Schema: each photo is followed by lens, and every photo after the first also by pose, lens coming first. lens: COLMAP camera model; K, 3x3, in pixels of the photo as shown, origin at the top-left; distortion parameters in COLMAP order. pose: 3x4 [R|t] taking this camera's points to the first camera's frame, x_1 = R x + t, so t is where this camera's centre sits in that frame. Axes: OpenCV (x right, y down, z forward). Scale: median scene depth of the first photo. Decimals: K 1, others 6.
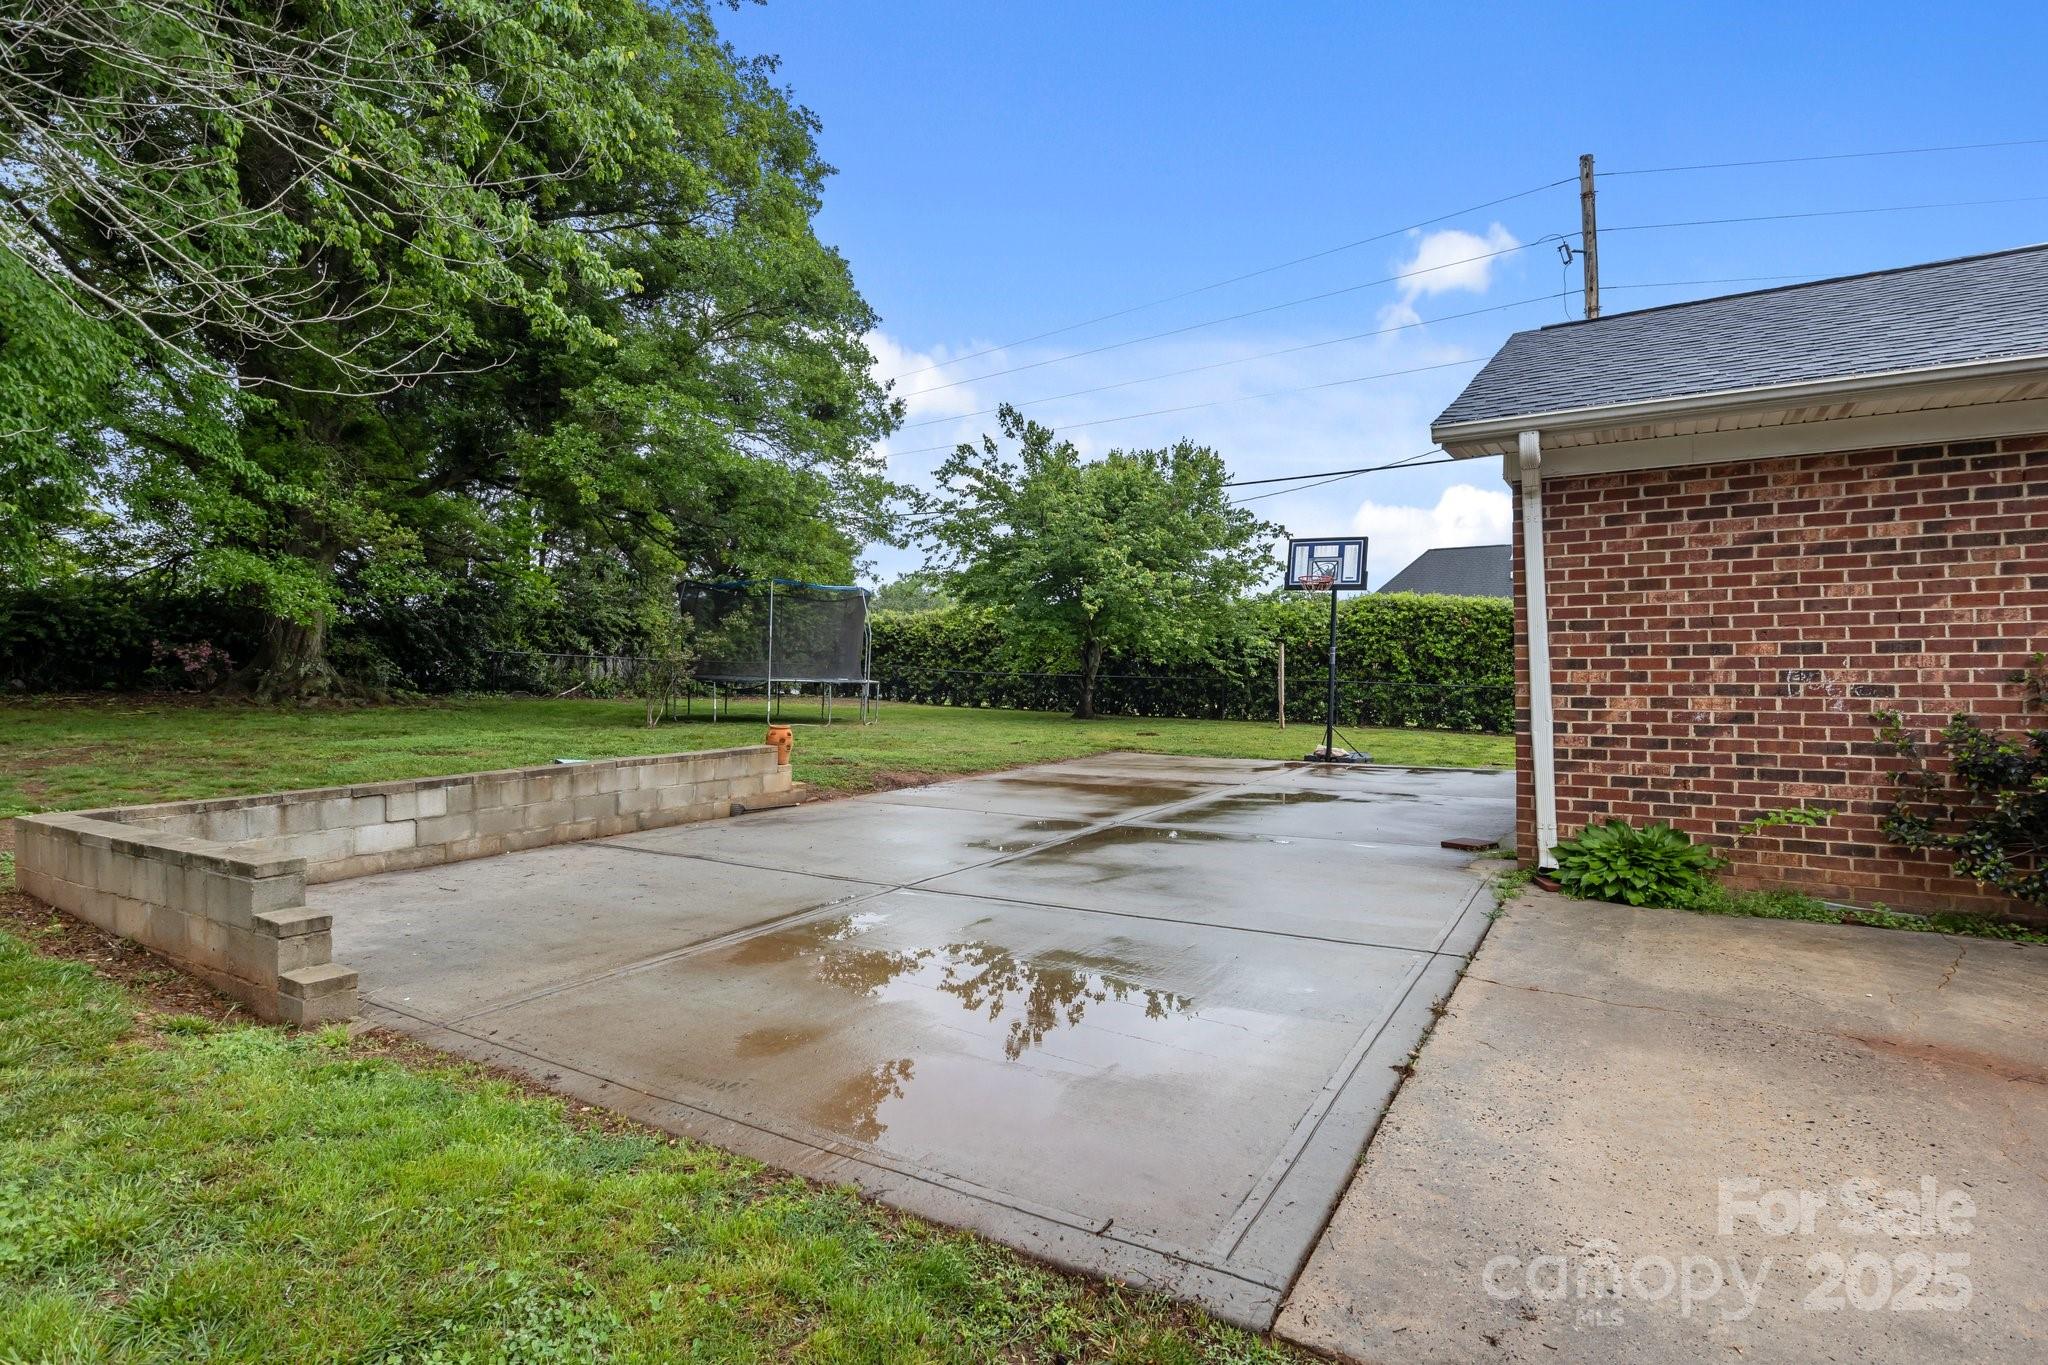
lens RADIAL K [[1009.1, 0, 1021.3], [0, 1009.1, 662.4], [0, 0, 1]] dist [-0.005515, -0.000020]
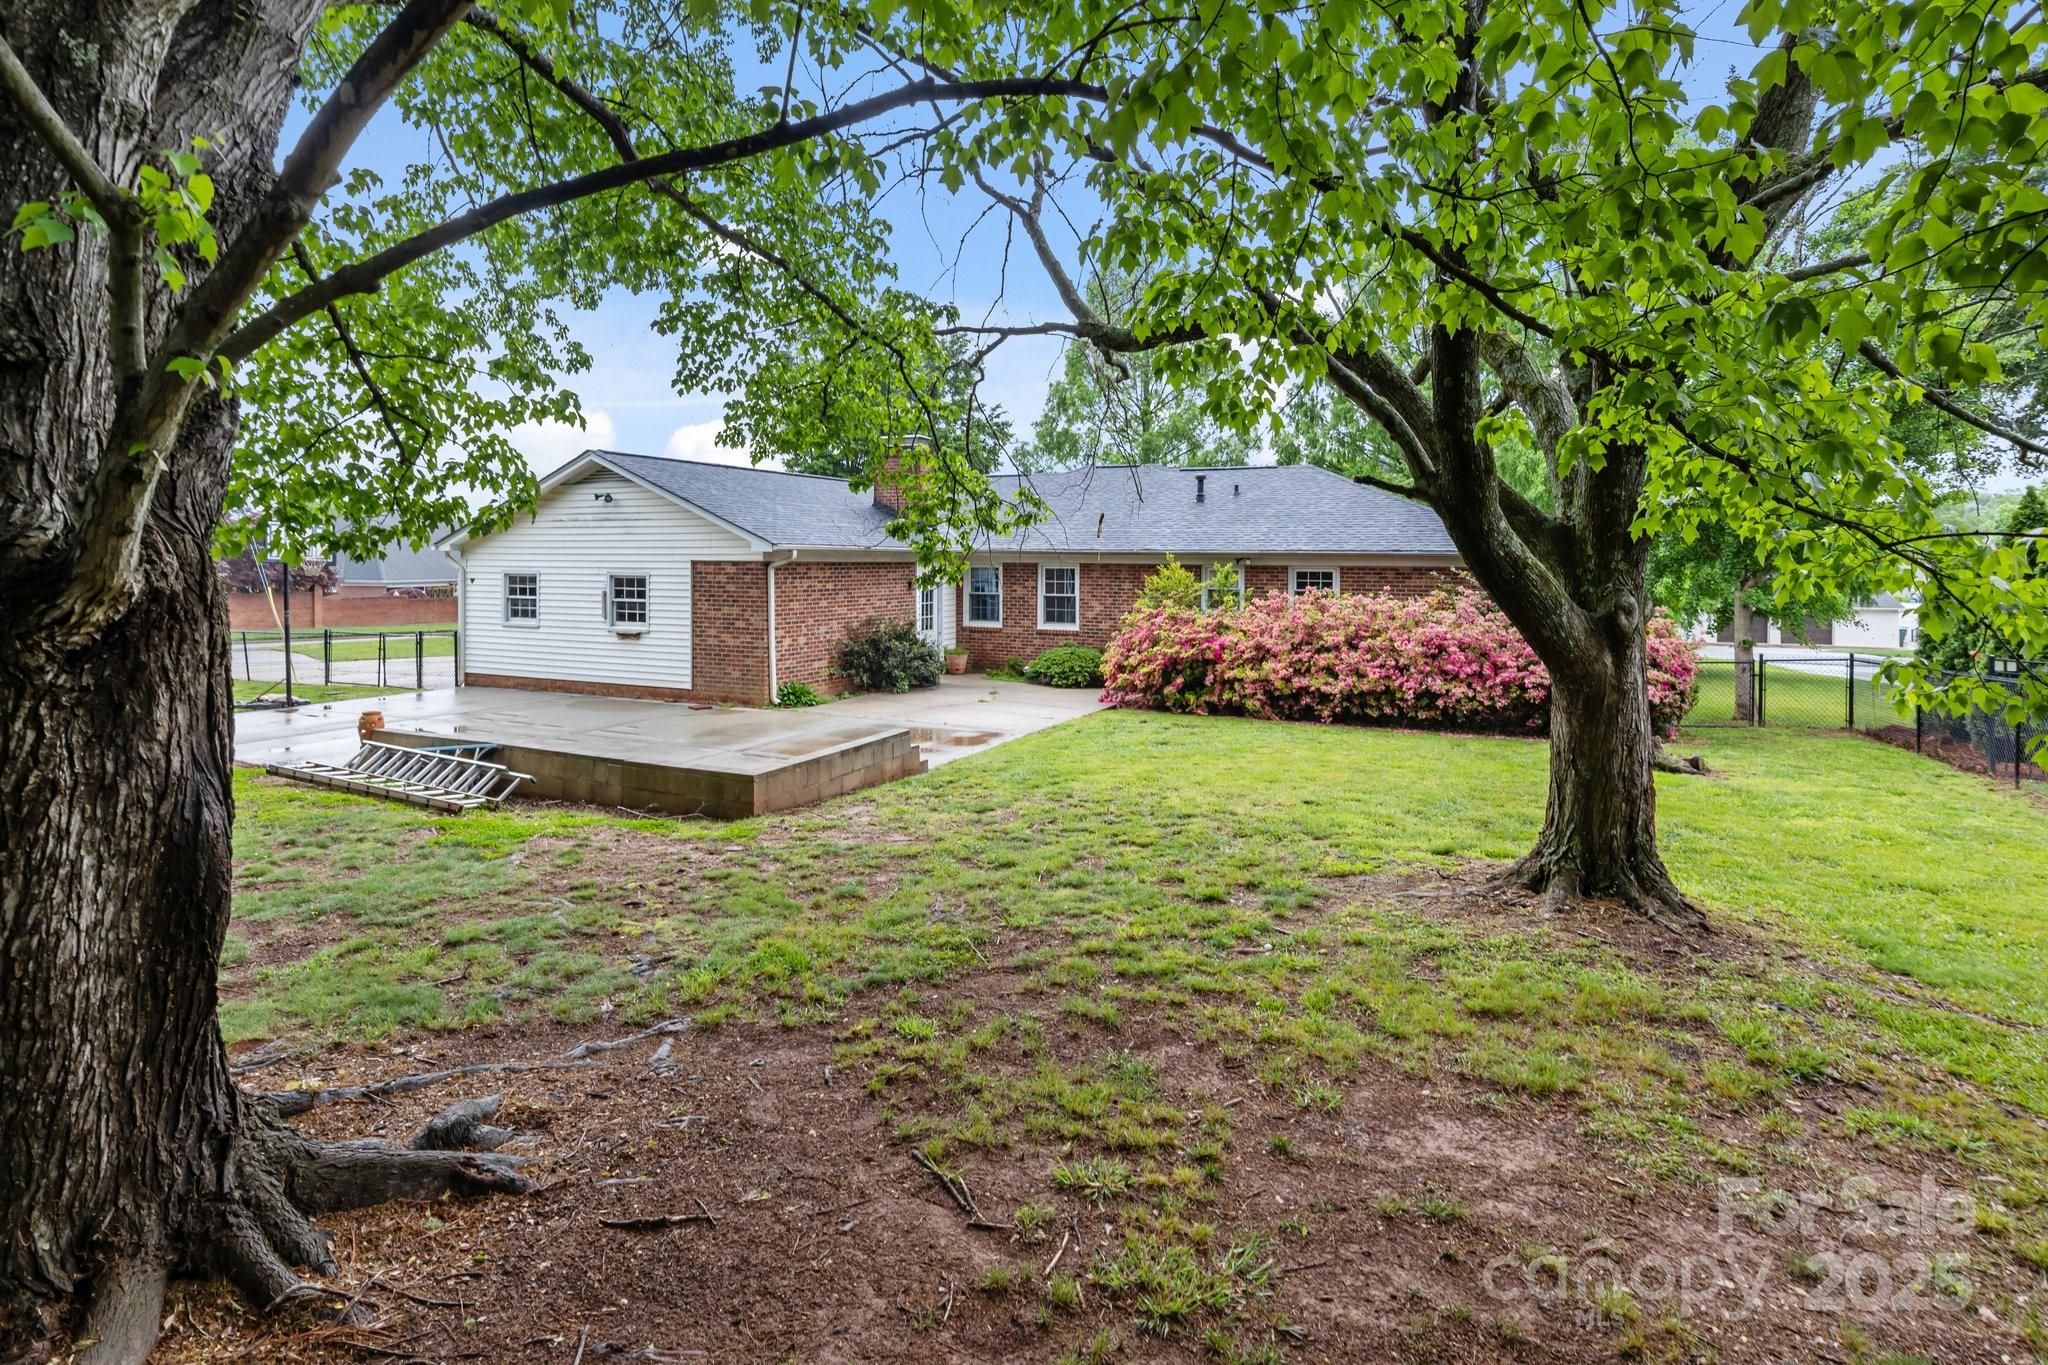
lens RADIAL K [[1044.2, 0, 1017.4], [0, 1044.2, 551.2], [0, 0, 1]] dist [-0.003102, -0.000740]
pose [[-0.113806, 0.015111, 0.993388, -0.685699], [-0.007687, 0.999841, -0.016089, -0.048913], [-0.993473, -0.009467, -0.113672, 0.190995]]
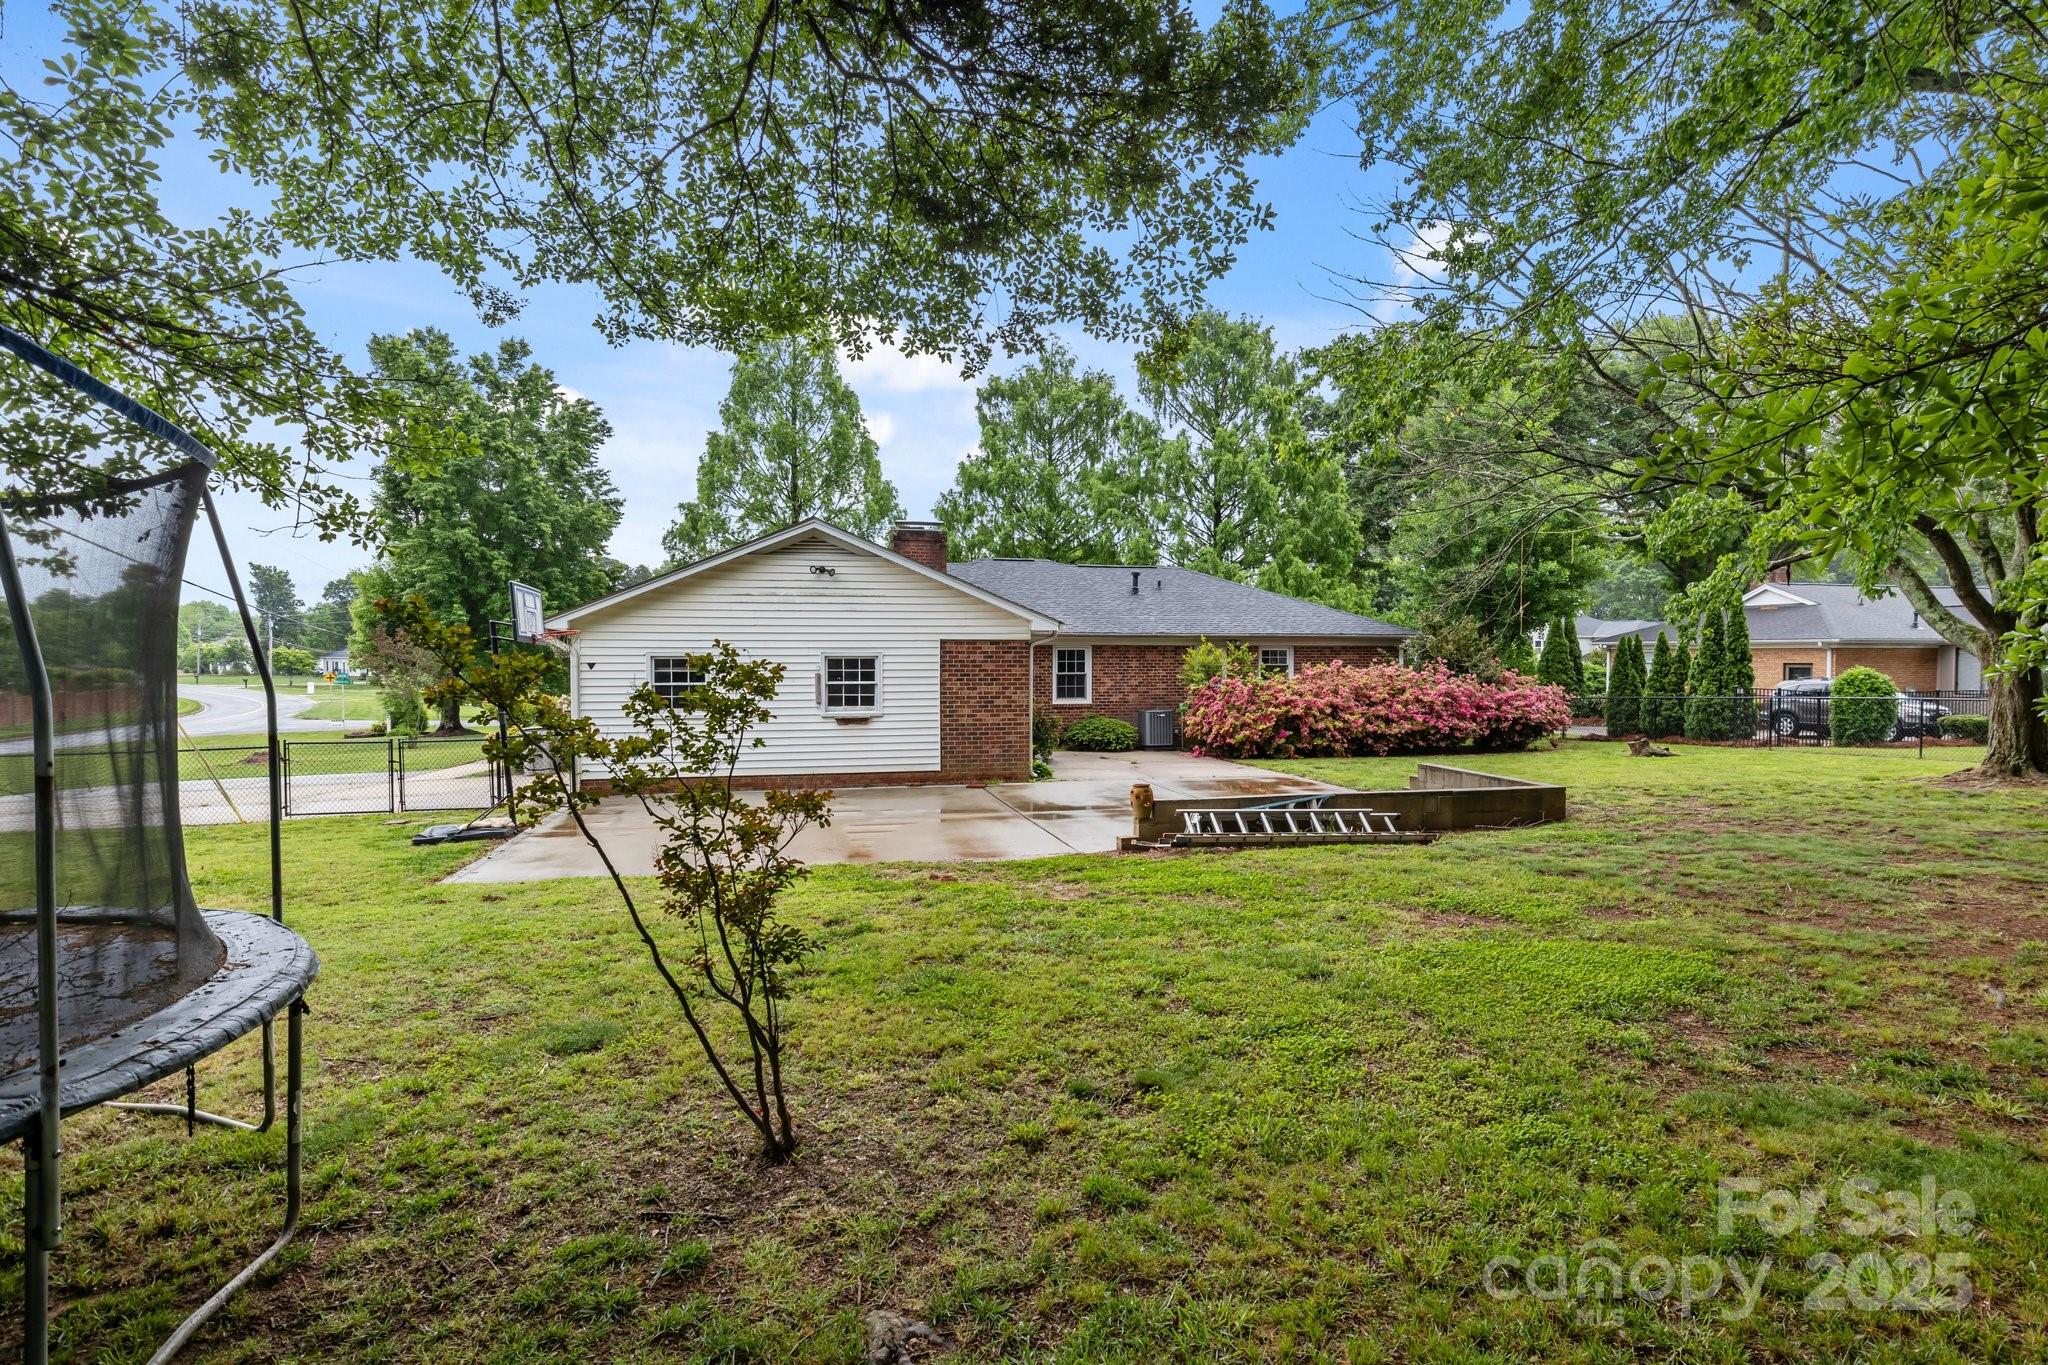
lens RADIAL K [[1015.3, 0, 1024.0], [0, 1015.3, 675.4], [0, 0, 1]] dist [-0.005674, -0.002303]
pose [[-0.695055, -0.005708, 0.718934, -0.441952], [0.004780, 0.999910, 0.012560, -0.034468], [-0.718940, 0.012166, -0.694965, 0.867726]]
